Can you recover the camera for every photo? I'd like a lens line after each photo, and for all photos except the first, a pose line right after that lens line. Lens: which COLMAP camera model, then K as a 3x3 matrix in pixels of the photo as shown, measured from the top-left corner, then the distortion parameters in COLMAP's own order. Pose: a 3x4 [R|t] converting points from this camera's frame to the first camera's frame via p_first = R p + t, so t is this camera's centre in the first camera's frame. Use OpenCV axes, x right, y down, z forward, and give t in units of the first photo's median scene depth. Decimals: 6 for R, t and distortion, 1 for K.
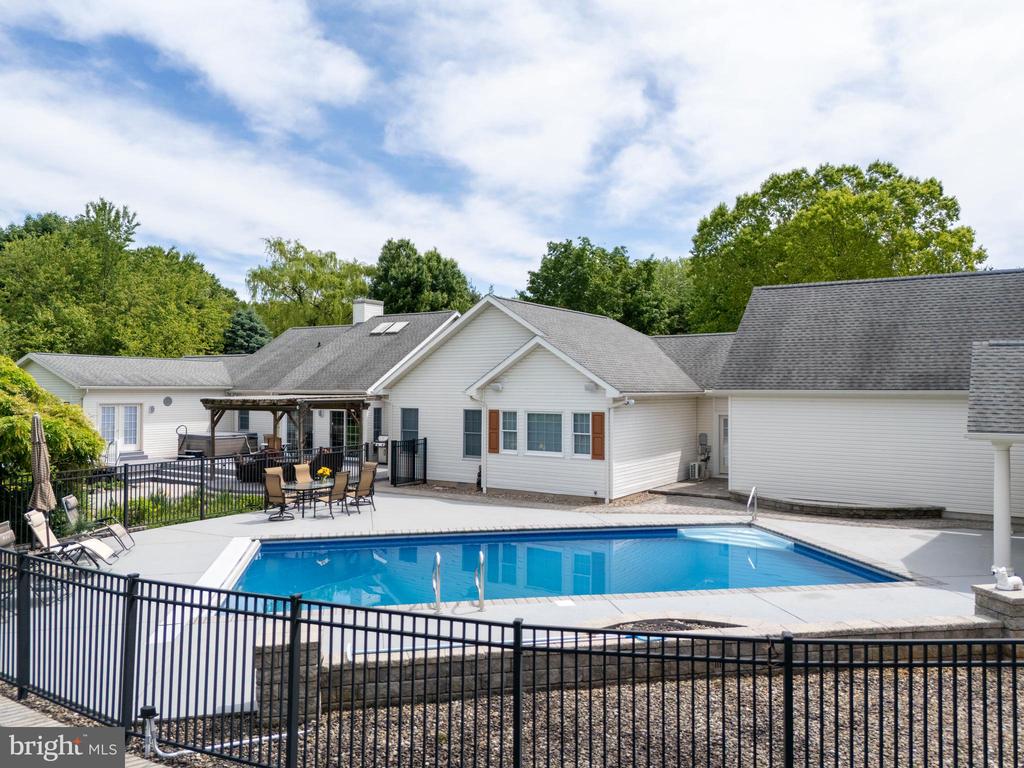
lens RADIAL K [[774.3, 0, 512.0], [0, 774.3, 384.0], [0, 0, 1]] dist [0.077076, 0.000634]
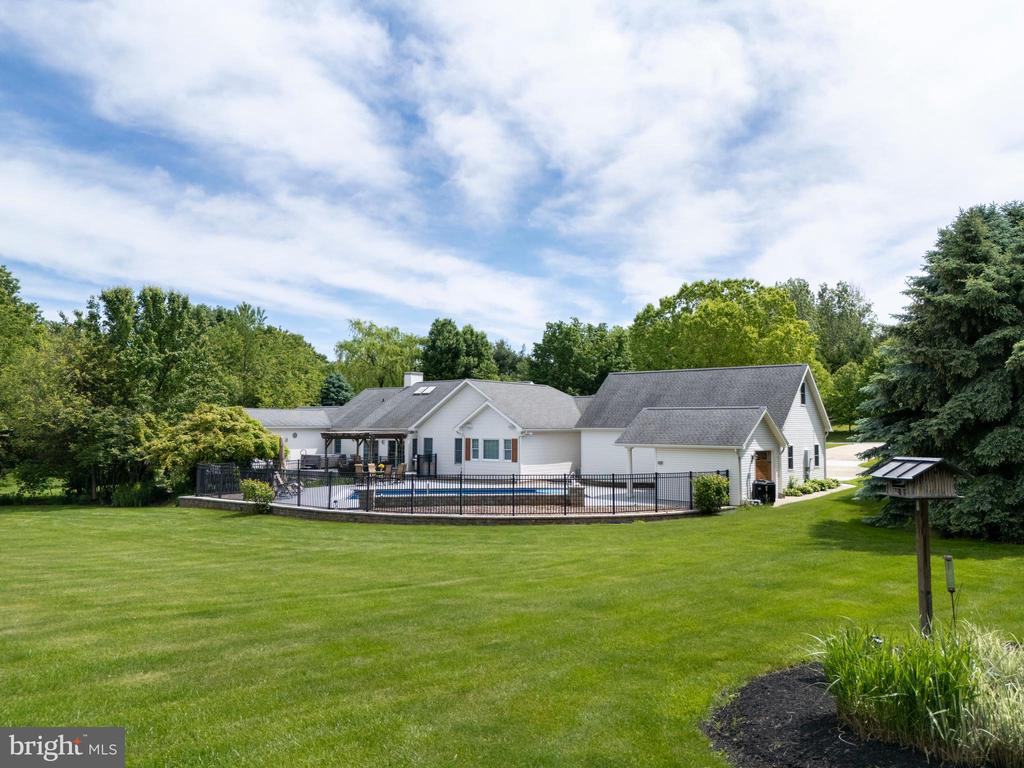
lens RADIAL K [[719.4, 0, 512.0], [0, 719.4, 384.0], [0, 0, 1]] dist [0.142329, 0.001048]
pose [[0.997154, -0.005844, -0.075171, 0.129753], [0.001808, 0.998558, -0.053659, -0.003227], [0.075376, 0.053370, 0.995726, -0.469199]]
